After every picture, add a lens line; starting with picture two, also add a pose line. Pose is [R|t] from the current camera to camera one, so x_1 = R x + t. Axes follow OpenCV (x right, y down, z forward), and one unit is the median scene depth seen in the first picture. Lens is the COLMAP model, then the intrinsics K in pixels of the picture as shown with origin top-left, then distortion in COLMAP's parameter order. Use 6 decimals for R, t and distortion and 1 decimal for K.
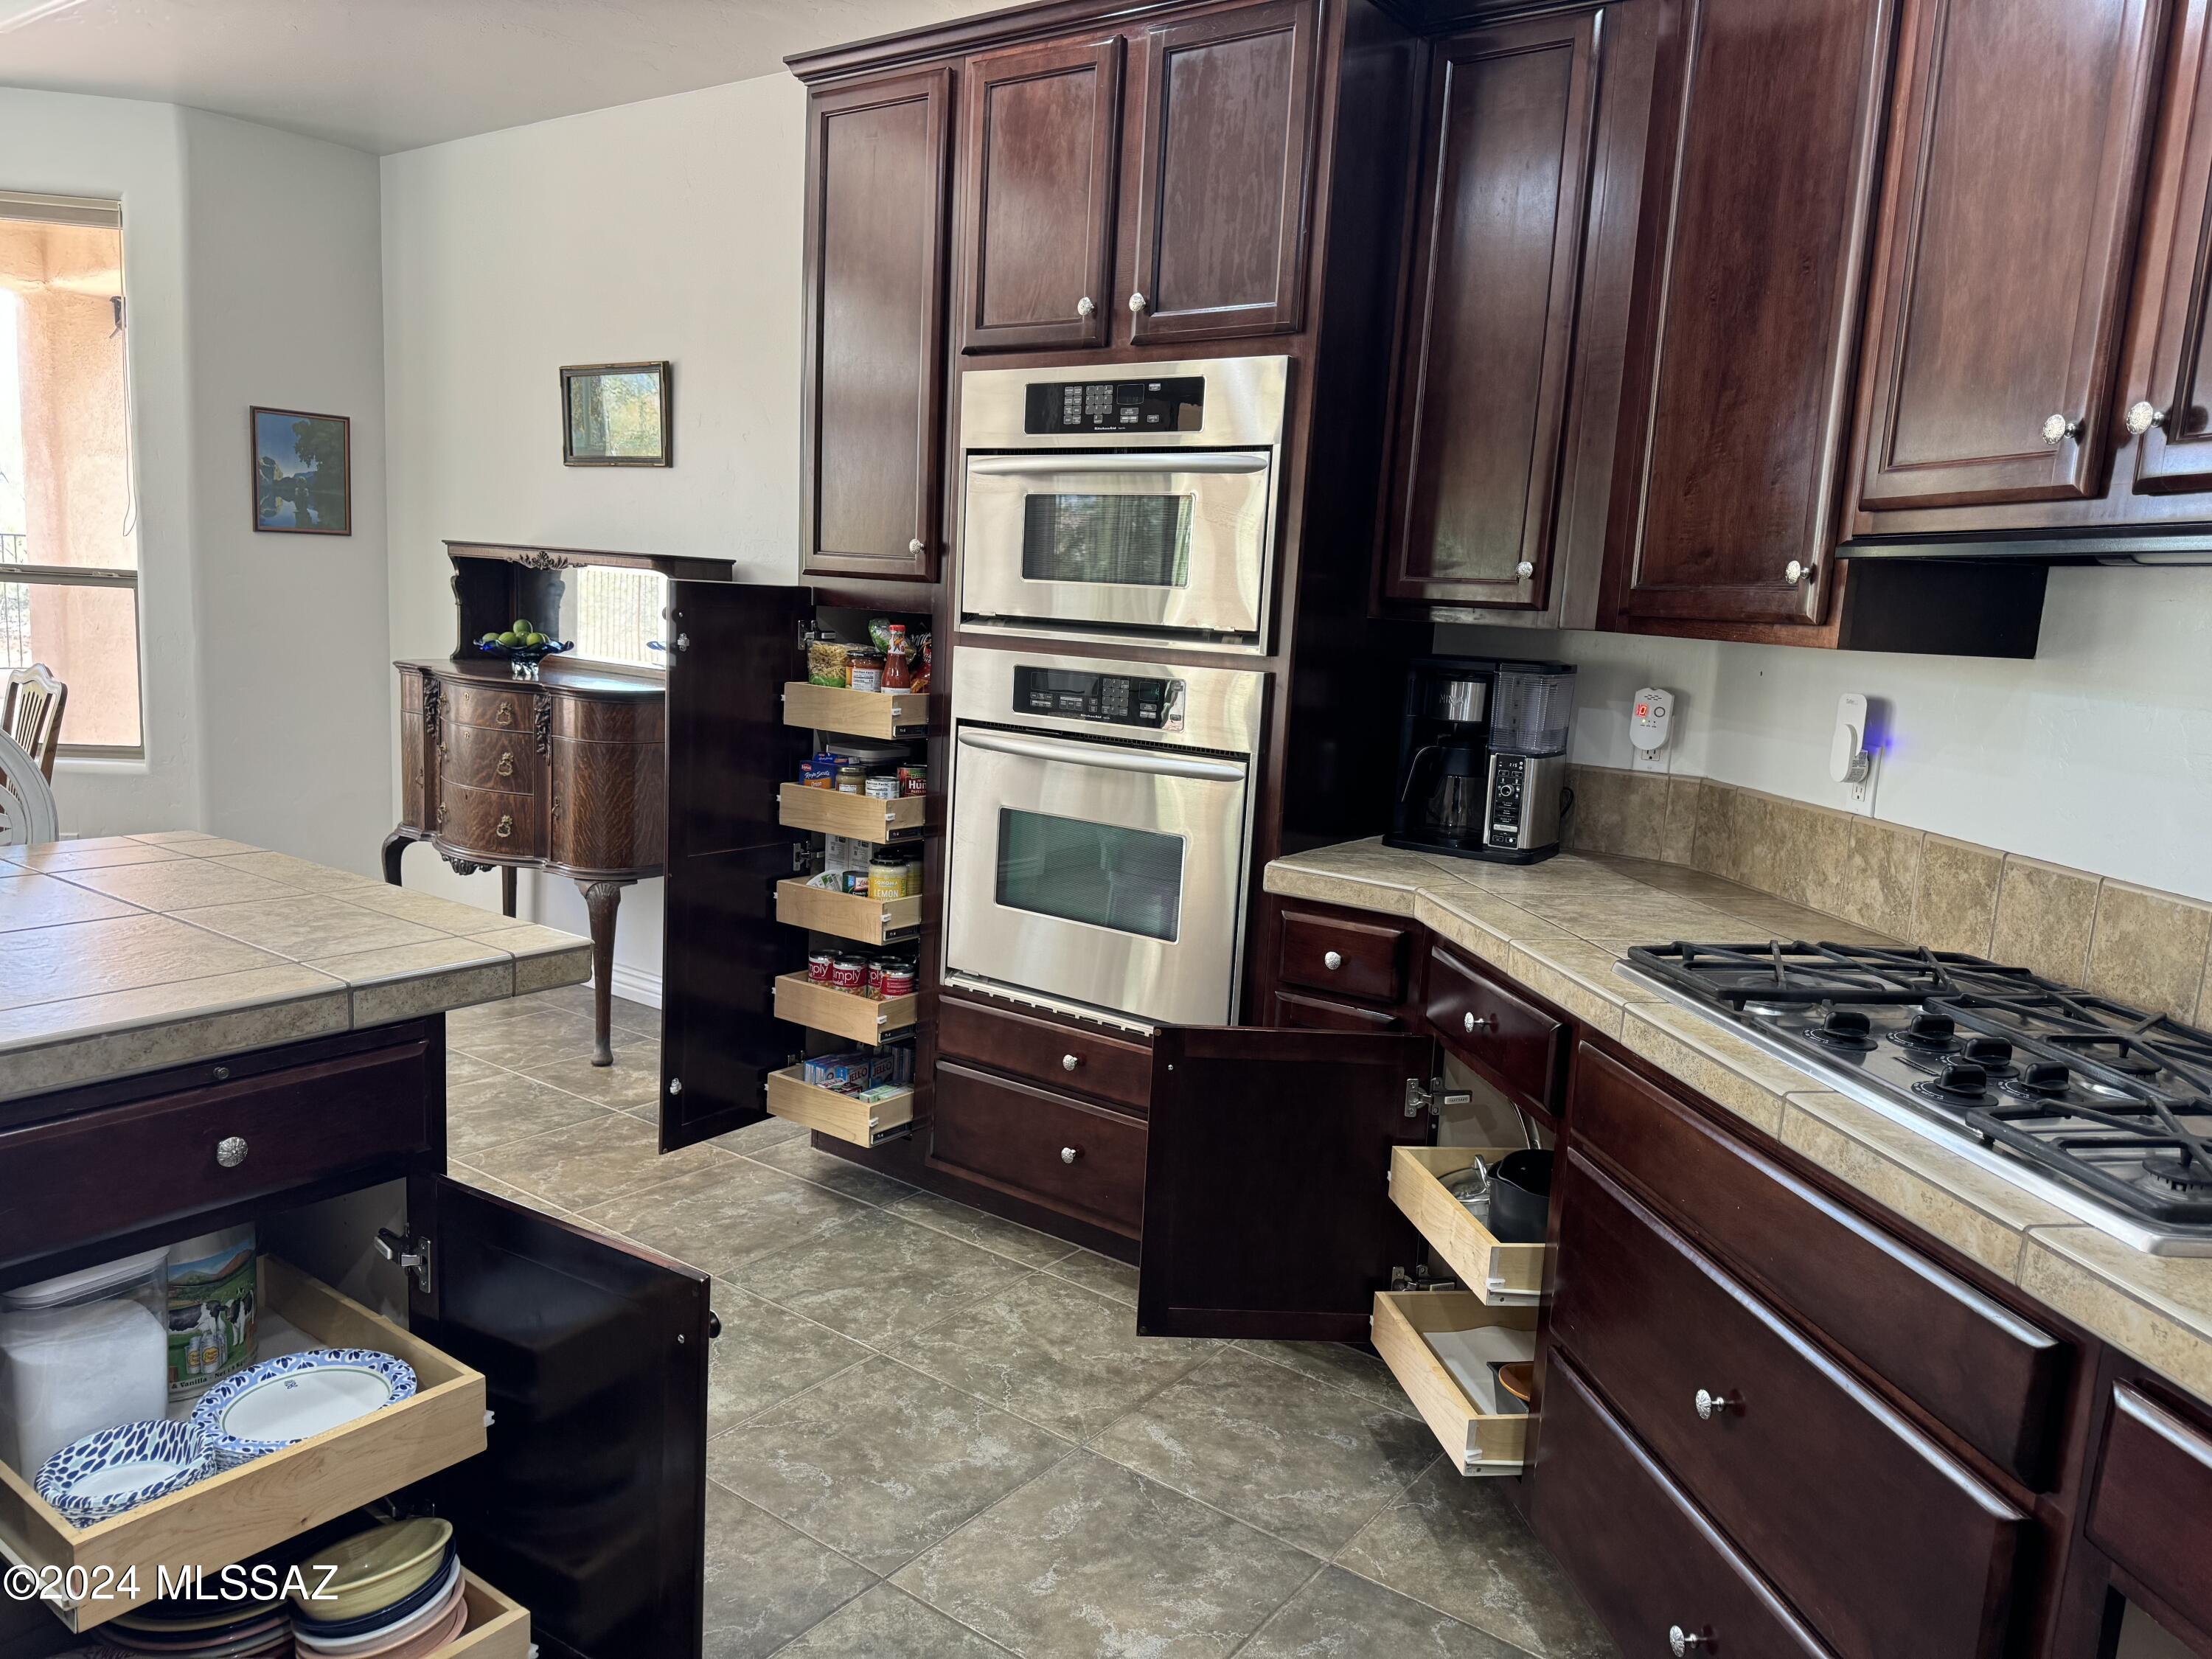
lens RADIAL K [[1550.1, 0, 1104.3], [0, 1550.1, 822.8], [0, 0, 1]] dist [0.010926, -0.003939]
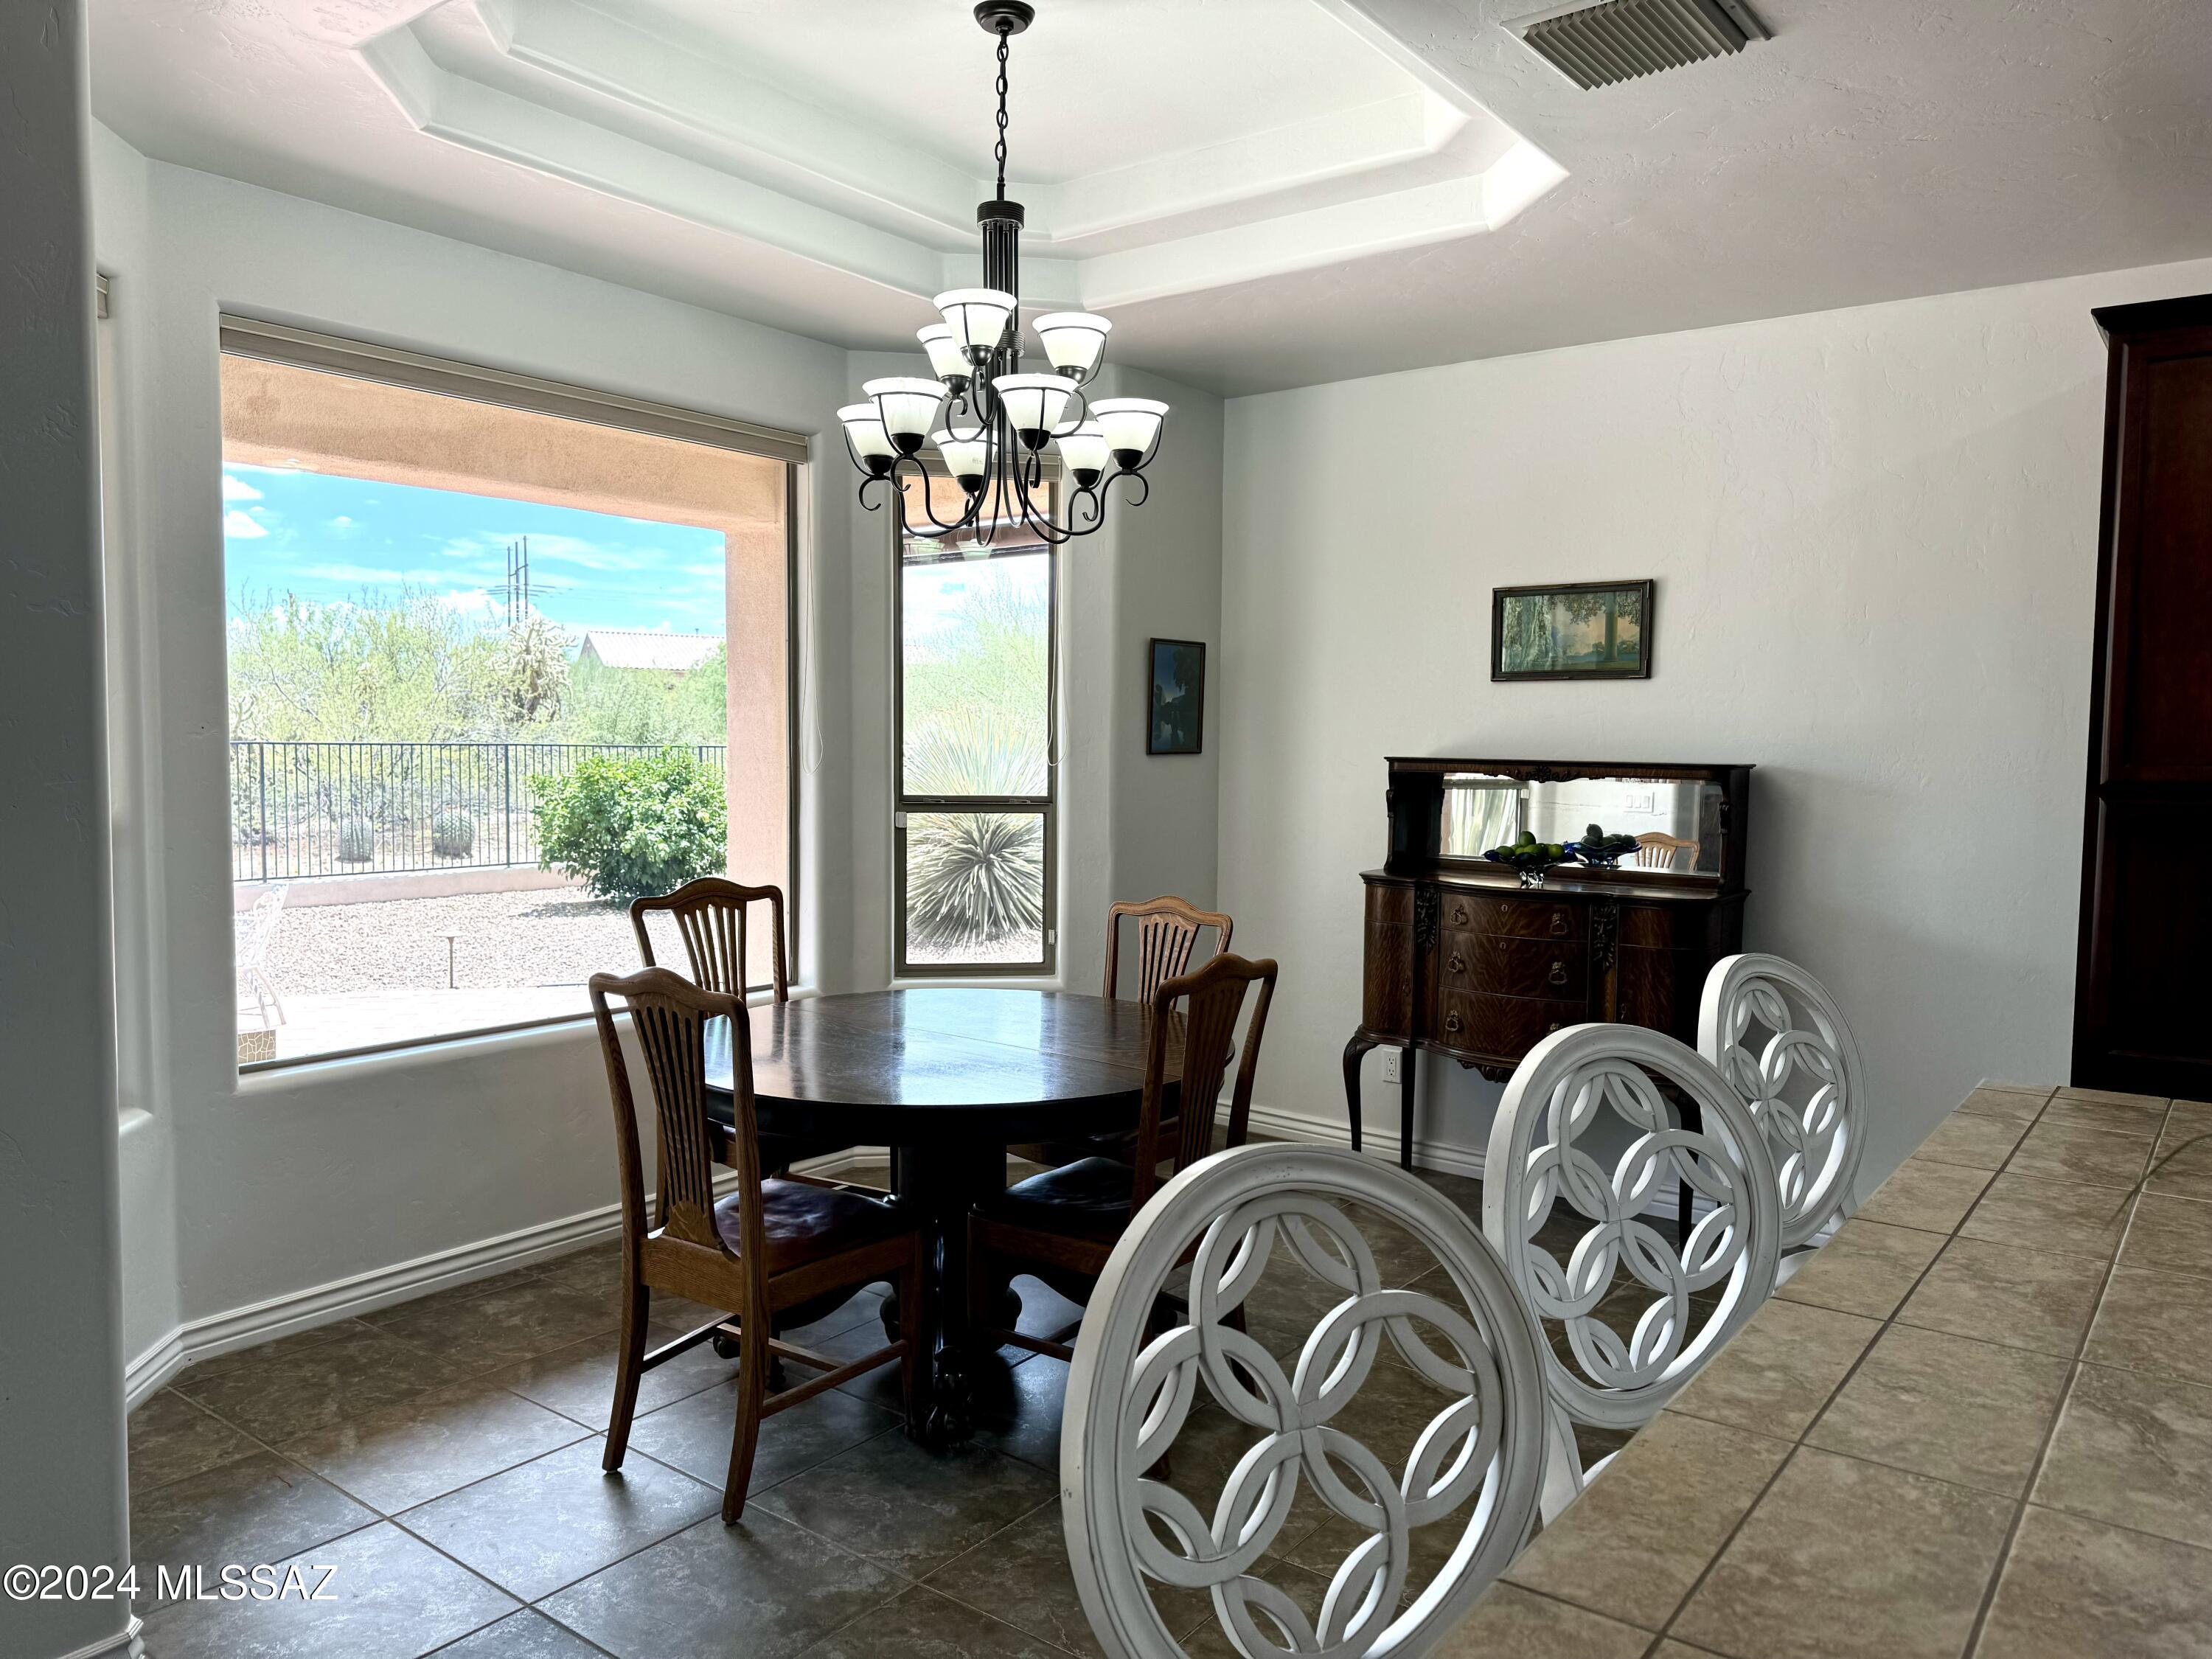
lens RADIAL K [[1550.1, 0, 1107.8], [0, 1550.1, 838.0], [0, 0, 1]] dist [0.010926, -0.003939]
pose [[0.998731, -0.039407, -0.031365, -0.549239], [0.036326, 0.994966, -0.093394, -0.035193], [0.034887, 0.092136, 0.995135, -0.035106]]
